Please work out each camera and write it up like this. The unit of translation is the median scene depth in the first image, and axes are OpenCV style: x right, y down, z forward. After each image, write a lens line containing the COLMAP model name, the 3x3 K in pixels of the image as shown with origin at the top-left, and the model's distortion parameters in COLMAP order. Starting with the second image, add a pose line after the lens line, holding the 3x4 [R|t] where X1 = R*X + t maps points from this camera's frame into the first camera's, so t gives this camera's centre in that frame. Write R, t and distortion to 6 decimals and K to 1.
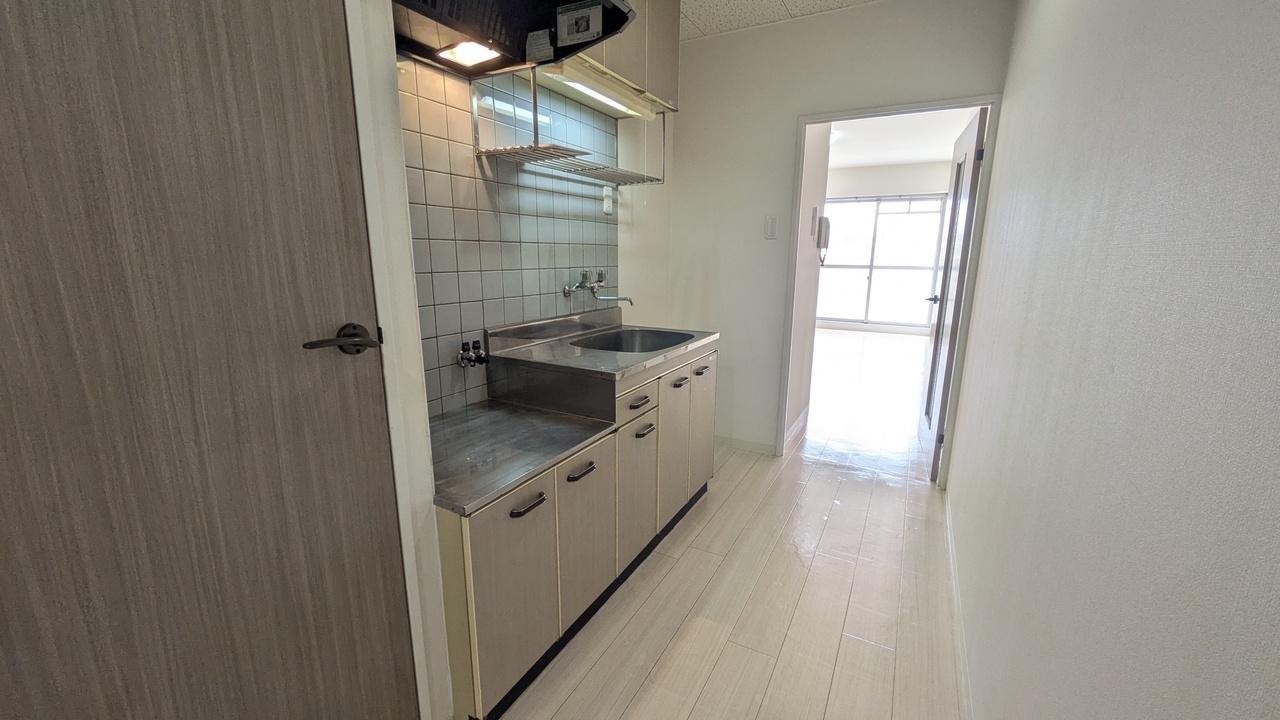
lens RADIAL K [[500.2, 0, 647.9], [0, 500.2, 355.4], [0, 0, 1]] dist [0.000127, 0.000445]
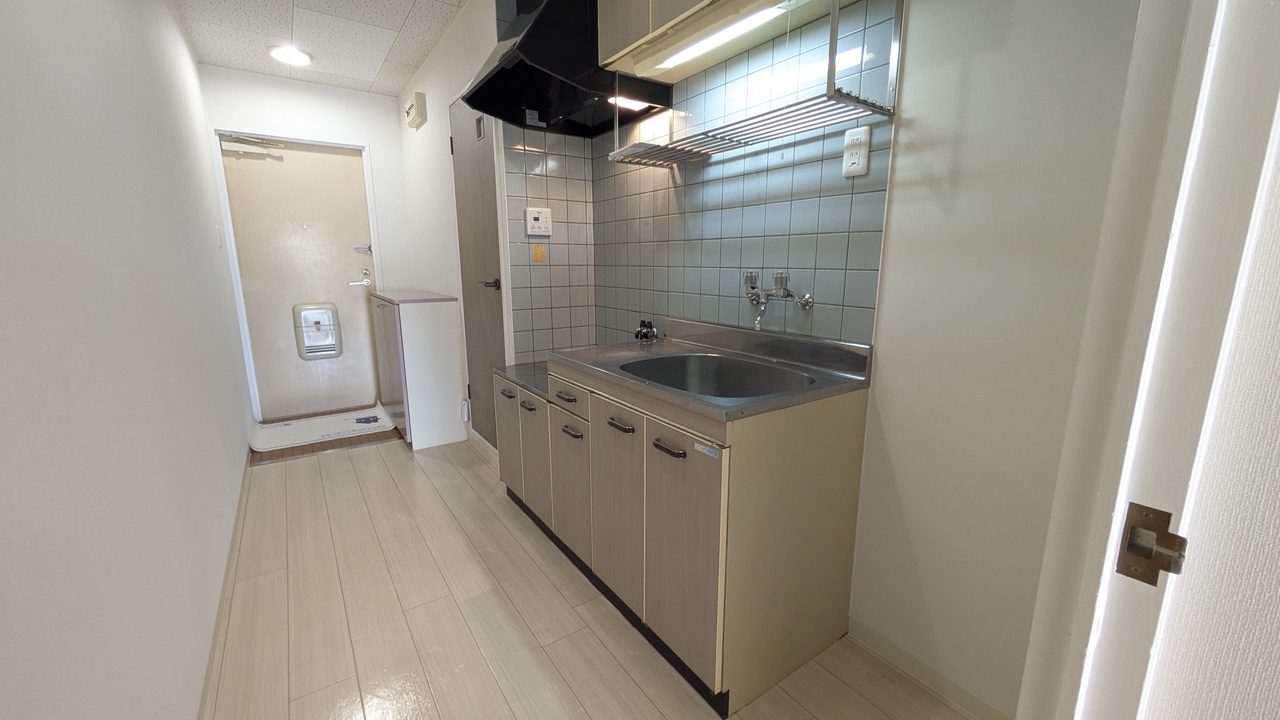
lens RADIAL K [[500.2, 0, 645.0], [0, 500.2, 357.6], [0, 0, 1]] dist [0.000127, 0.000445]
pose [[-0.444273, 0.161607, -0.881195, 0.743043], [-0.186370, 0.945406, 0.267345, -0.262386], [0.876292, 0.283002, -0.389899, 1.428863]]
